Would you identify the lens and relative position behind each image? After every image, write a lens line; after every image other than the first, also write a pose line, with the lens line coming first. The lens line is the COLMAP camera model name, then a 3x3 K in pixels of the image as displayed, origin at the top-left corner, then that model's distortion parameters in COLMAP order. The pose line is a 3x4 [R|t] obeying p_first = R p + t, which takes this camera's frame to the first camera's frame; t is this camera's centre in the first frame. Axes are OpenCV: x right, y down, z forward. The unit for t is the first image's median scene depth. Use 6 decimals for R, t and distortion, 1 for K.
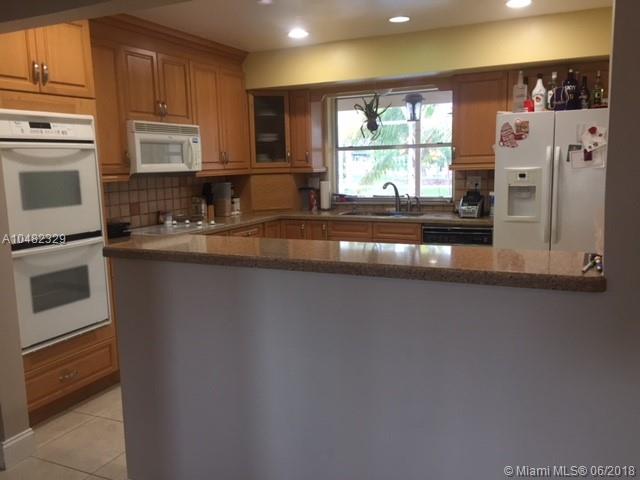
lens RADIAL K [[557.7, 0, 316.5], [0, 557.7, 238.8], [0, 0, 1]] dist [0.066257, -0.041671]
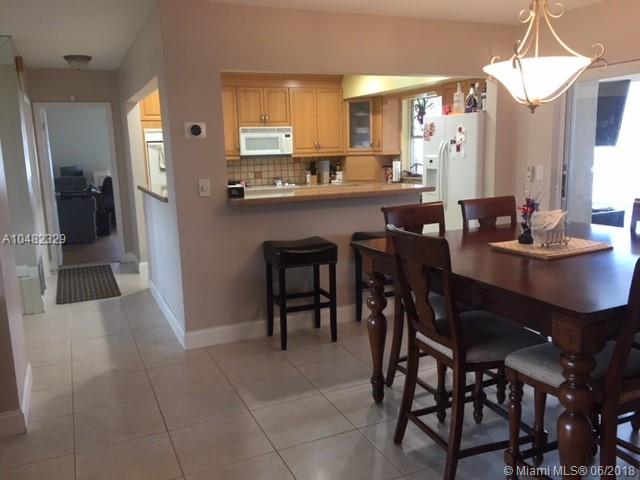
lens RADIAL K [[557.7, 0, 320.8], [0, 557.7, 240.4], [0, 0, 1]] dist [0.066257, -0.041671]
pose [[0.757142, 0.112896, -0.643421, 0.967081], [-0.079743, 0.993560, 0.080495, -0.005896], [0.648365, -0.009638, 0.761269, -0.219471]]
